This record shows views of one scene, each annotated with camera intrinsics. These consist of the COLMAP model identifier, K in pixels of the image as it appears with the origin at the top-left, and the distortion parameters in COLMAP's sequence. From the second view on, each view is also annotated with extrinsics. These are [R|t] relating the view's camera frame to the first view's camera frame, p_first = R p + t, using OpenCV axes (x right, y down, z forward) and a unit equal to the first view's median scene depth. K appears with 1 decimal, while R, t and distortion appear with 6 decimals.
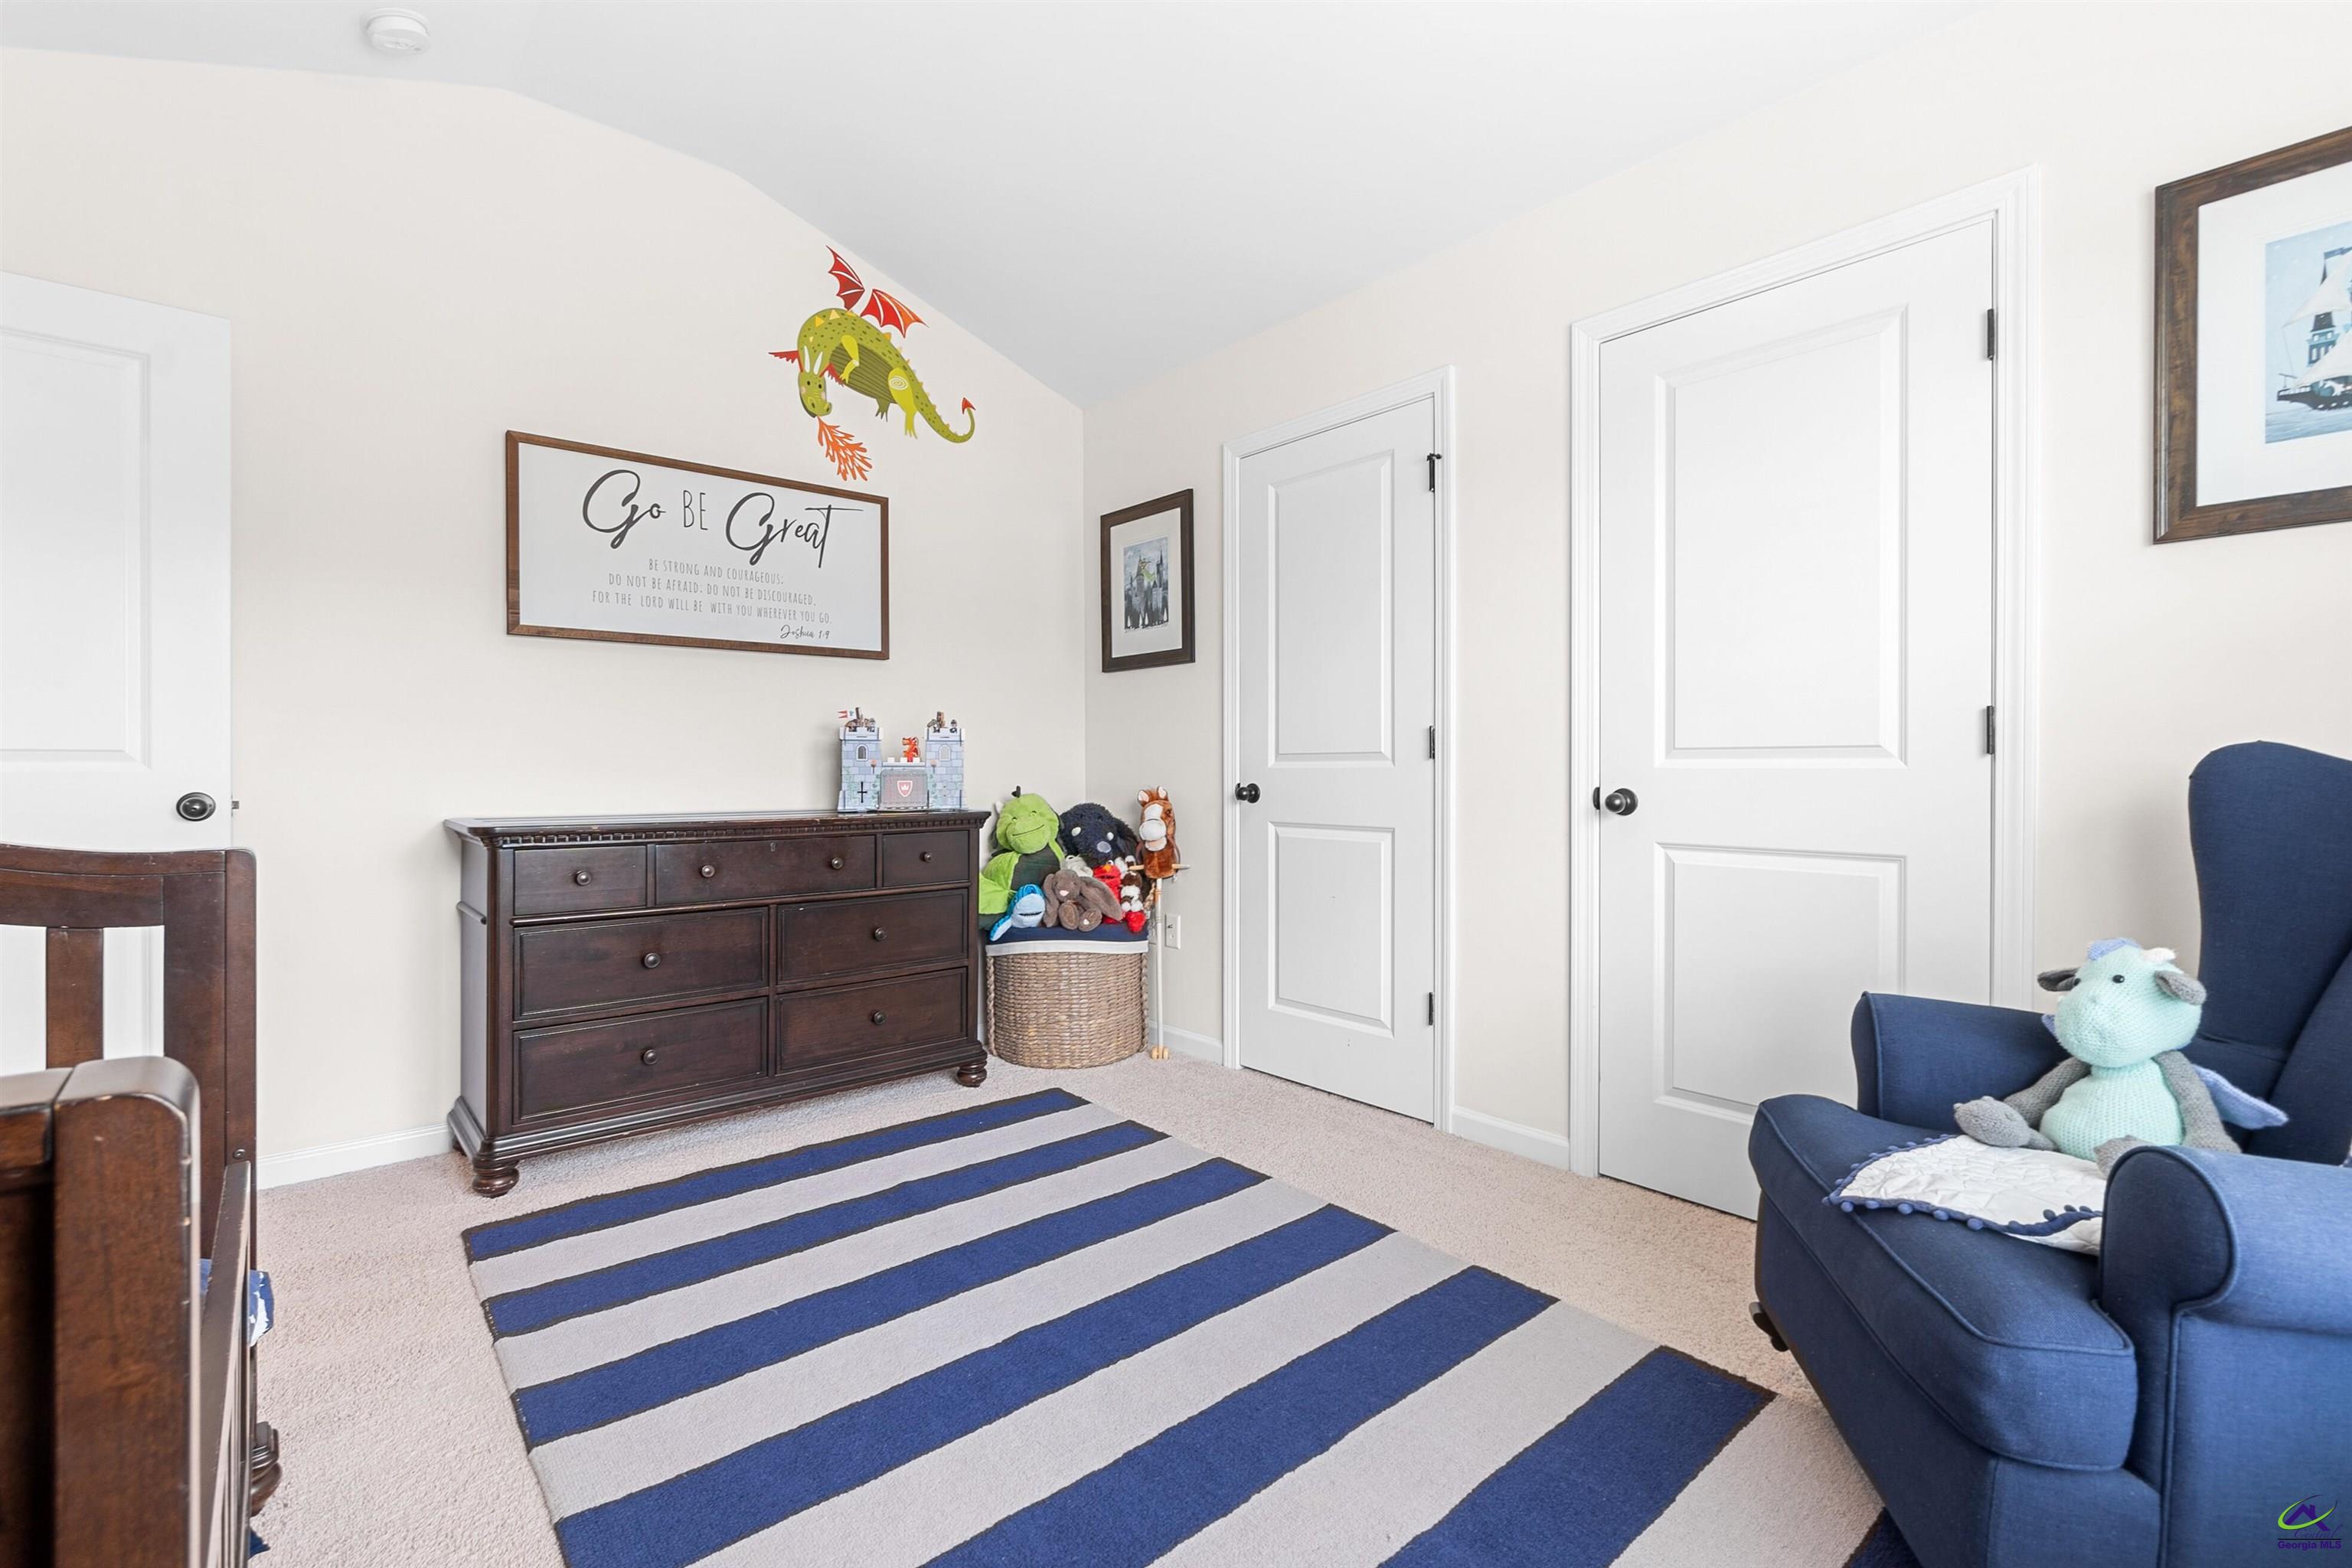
lens RADIAL K [[1015.7, 0, 1153.4], [0, 1015.7, 785.0], [0, 0, 1]] dist [-0.002192, 0.000099]
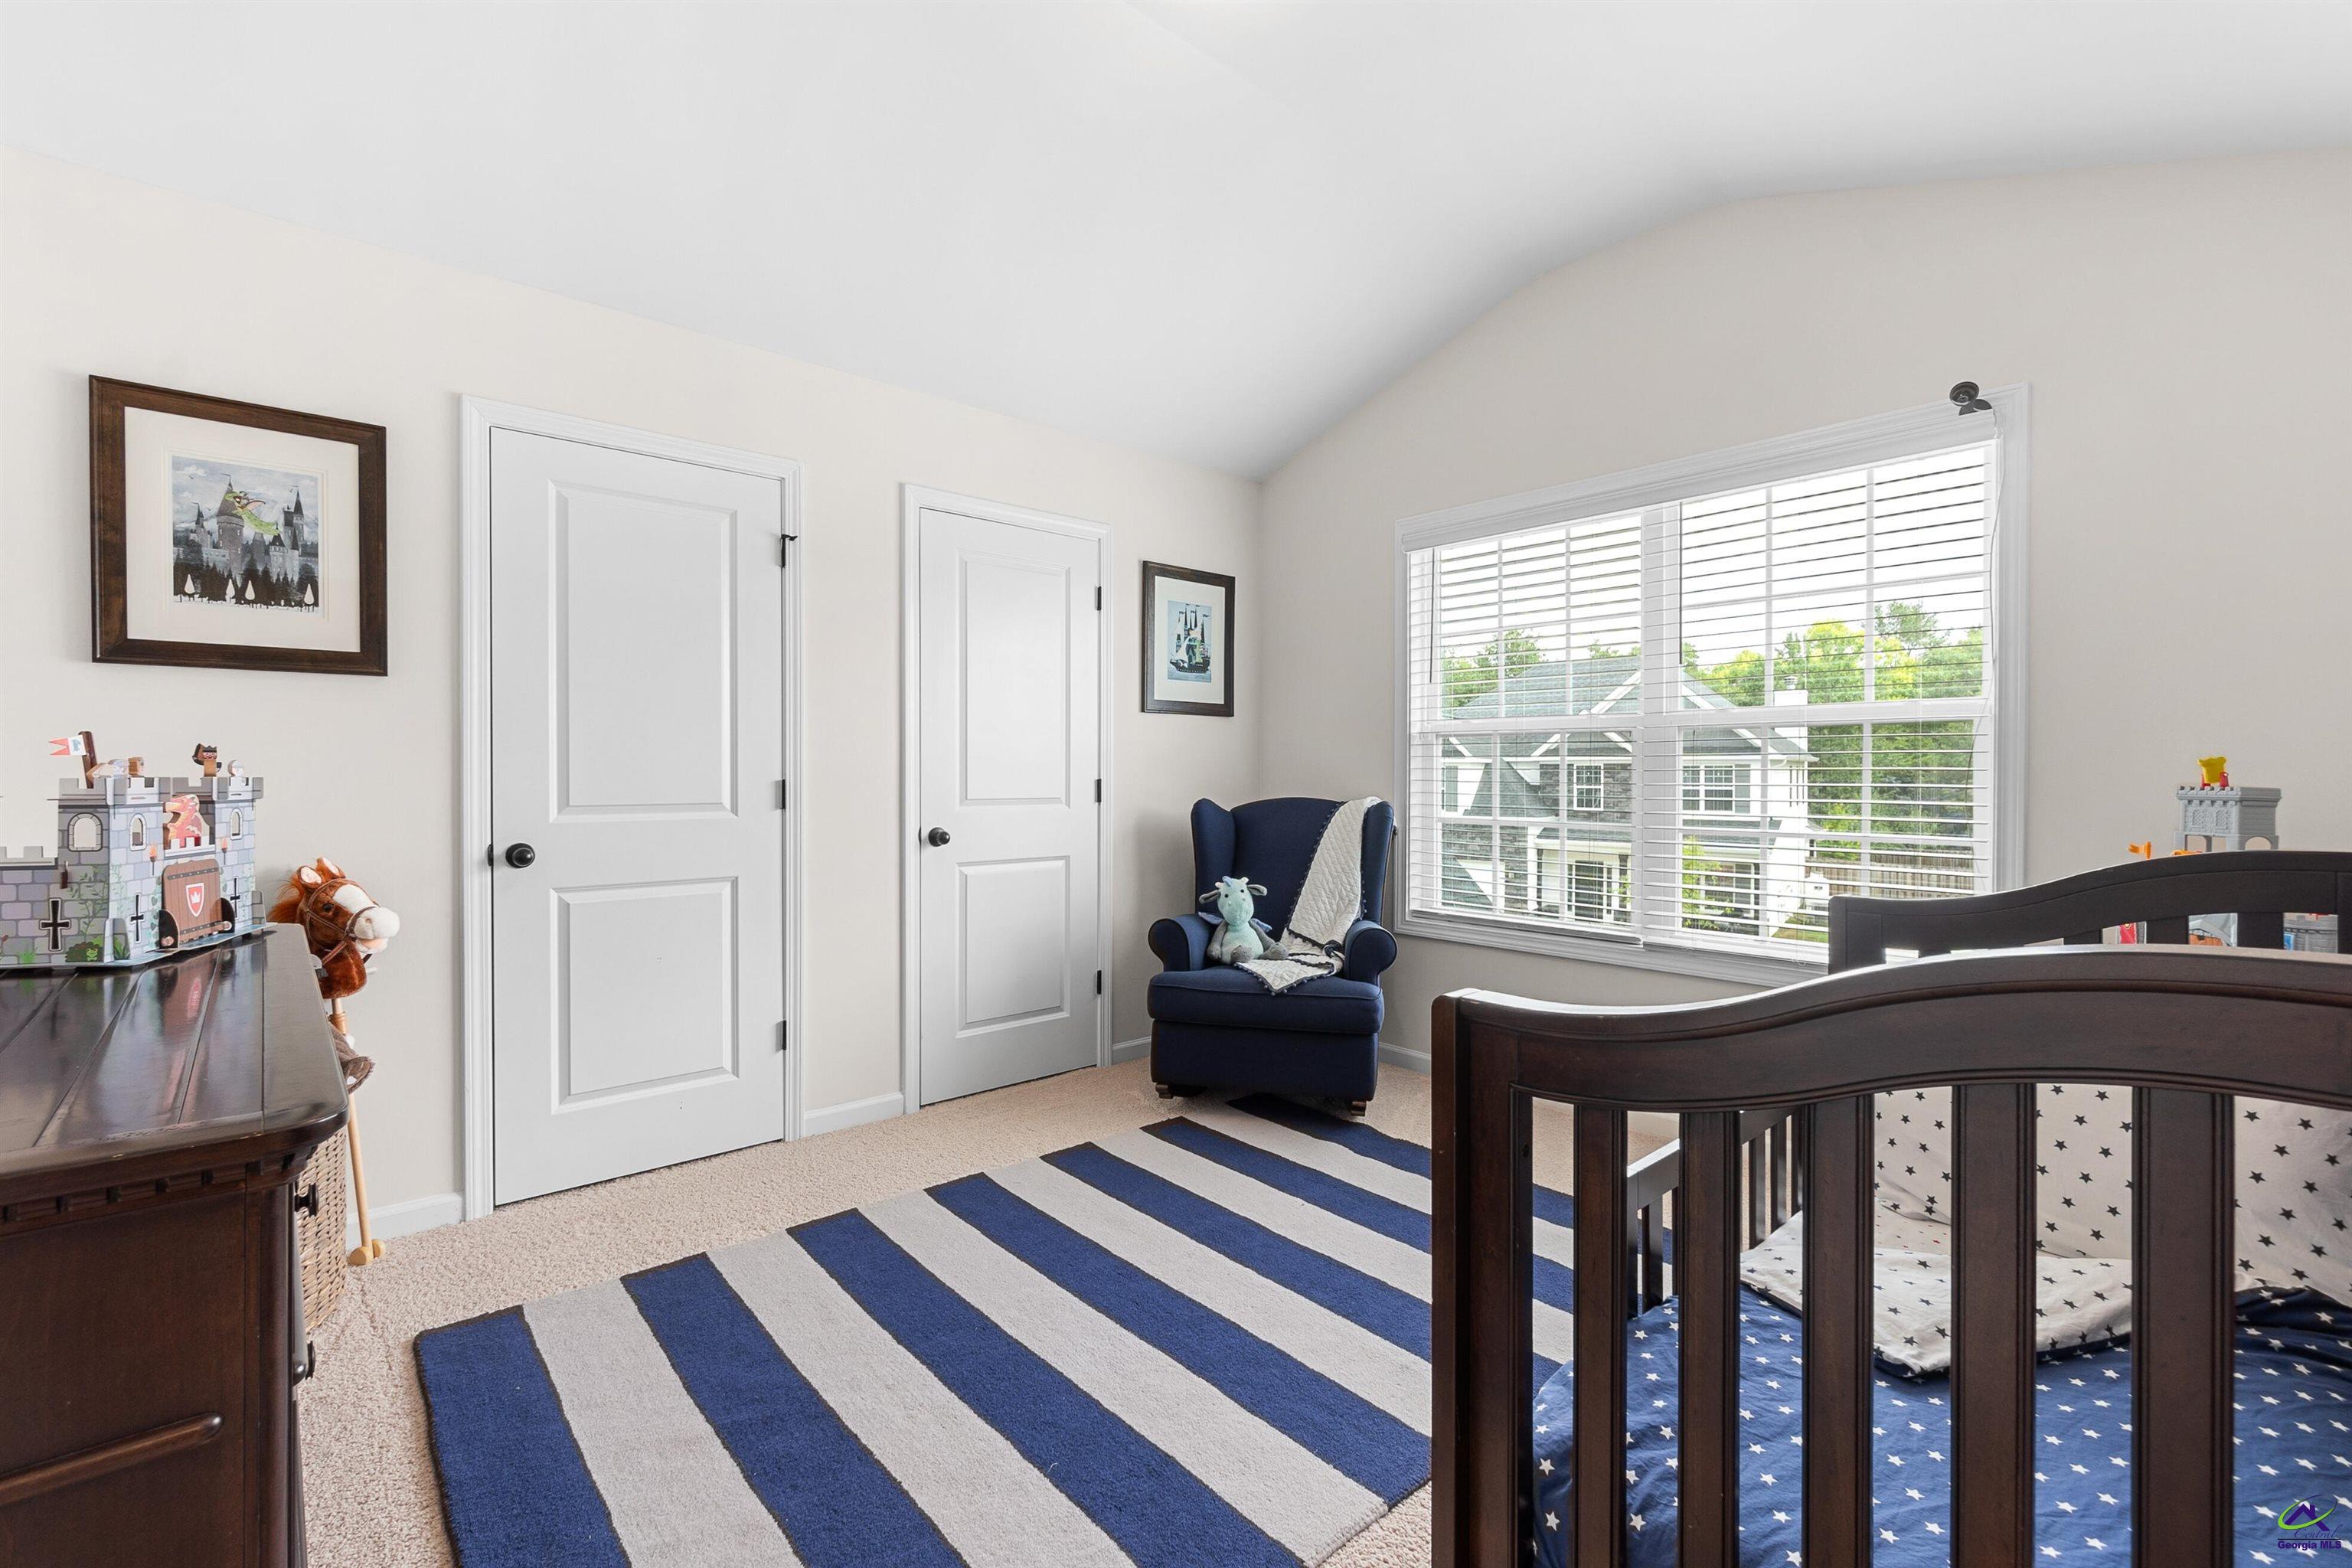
lens RADIAL K [[1015.7, 0, 1151.2], [0, 1015.7, 781.6], [0, 0, 1]] dist [-0.002192, 0.000099]
pose [[-0.000017, -0.005697, 0.999984, -0.799183], [0.015481, 0.999864, 0.005697, -0.053258], [-0.999880, 0.015481, 0.000071, 0.575246]]
